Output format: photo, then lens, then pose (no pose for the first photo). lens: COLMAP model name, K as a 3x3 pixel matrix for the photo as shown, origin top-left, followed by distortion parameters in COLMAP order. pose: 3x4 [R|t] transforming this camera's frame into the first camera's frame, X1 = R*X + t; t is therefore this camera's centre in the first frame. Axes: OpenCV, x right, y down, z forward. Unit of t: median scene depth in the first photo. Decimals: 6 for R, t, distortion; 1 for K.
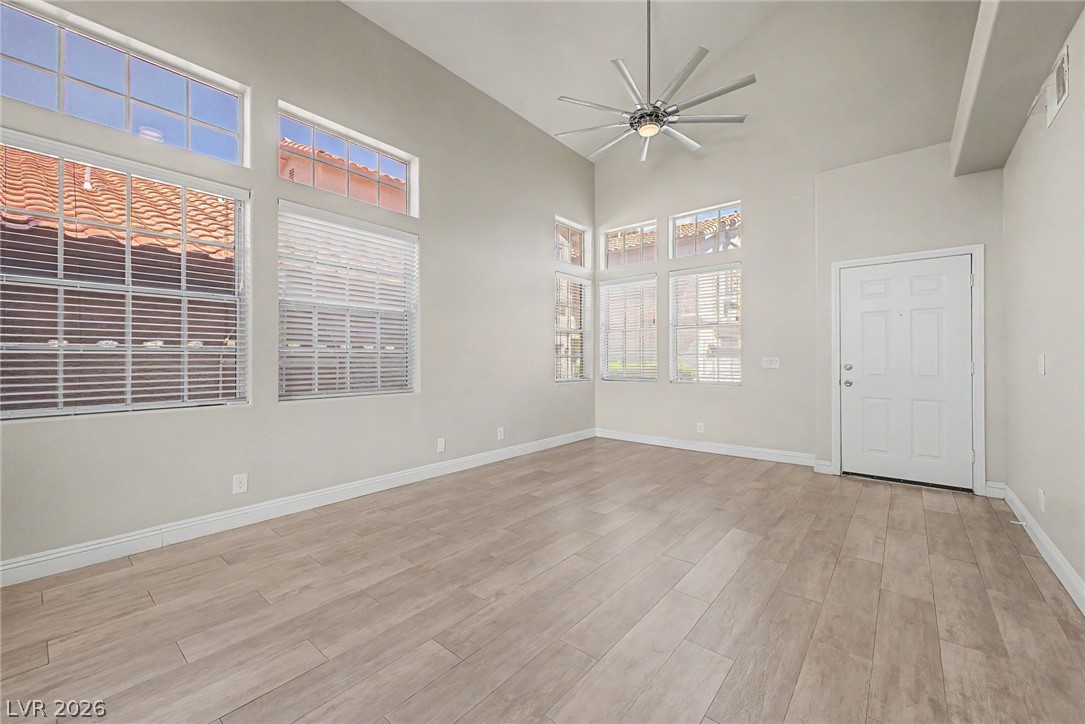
lens RADIAL K [[426.6, 0, 539.4], [0, 426.6, 358.1], [0, 0, 1]] dist [0.010031, -0.002595]
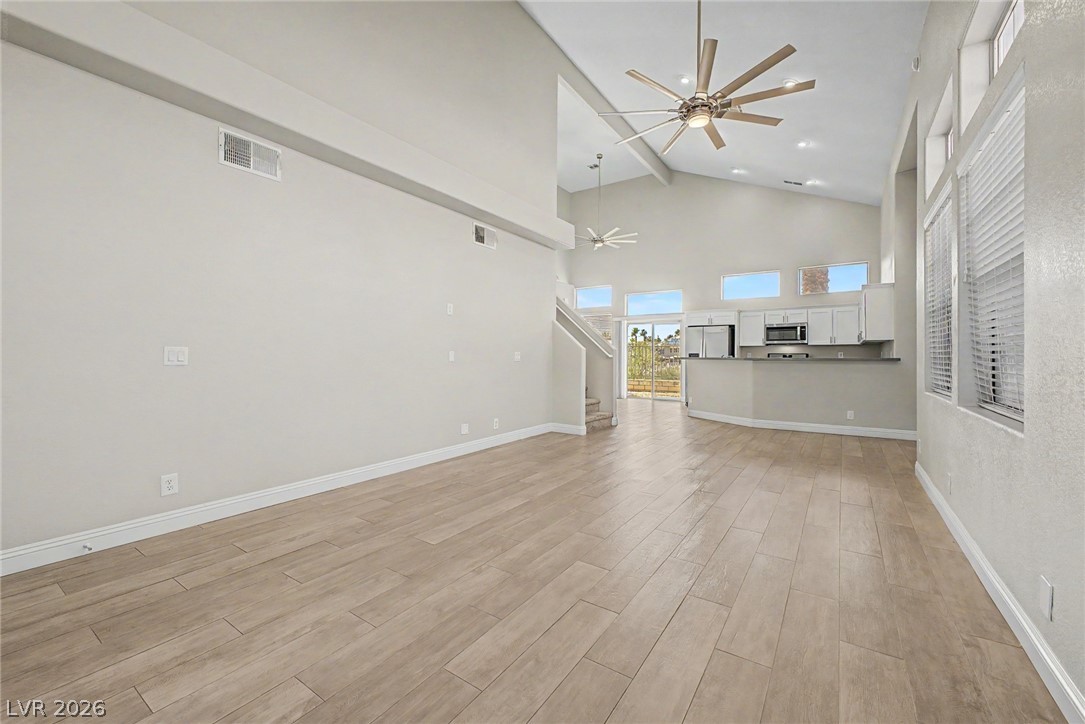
lens RADIAL K [[426.6, 0, 540.8], [0, 426.6, 354.4], [0, 0, 1]] dist [0.010031, -0.002595]
pose [[-0.994290, -0.005571, -0.106570, 0.377176], [-0.004962, 0.999970, -0.005971, 0.011379], [0.106600, -0.005408, -0.994287, 2.177958]]
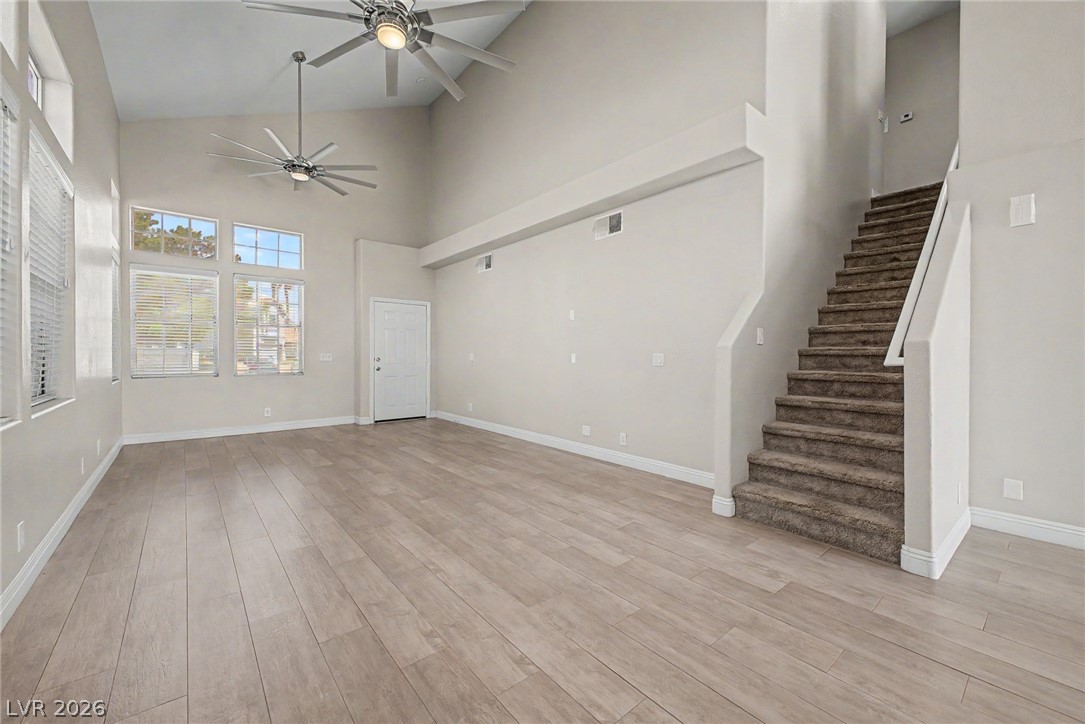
lens RADIAL K [[426.6, 0, 545.6], [0, 426.6, 360.6], [0, 0, 1]] dist [0.010031, -0.002595]
pose [[0.166454, -0.009981, 0.985999, -1.426481], [-0.008574, 0.999896, 0.011569, -0.000594], [-0.986012, -0.010379, 0.166351, 0.087491]]
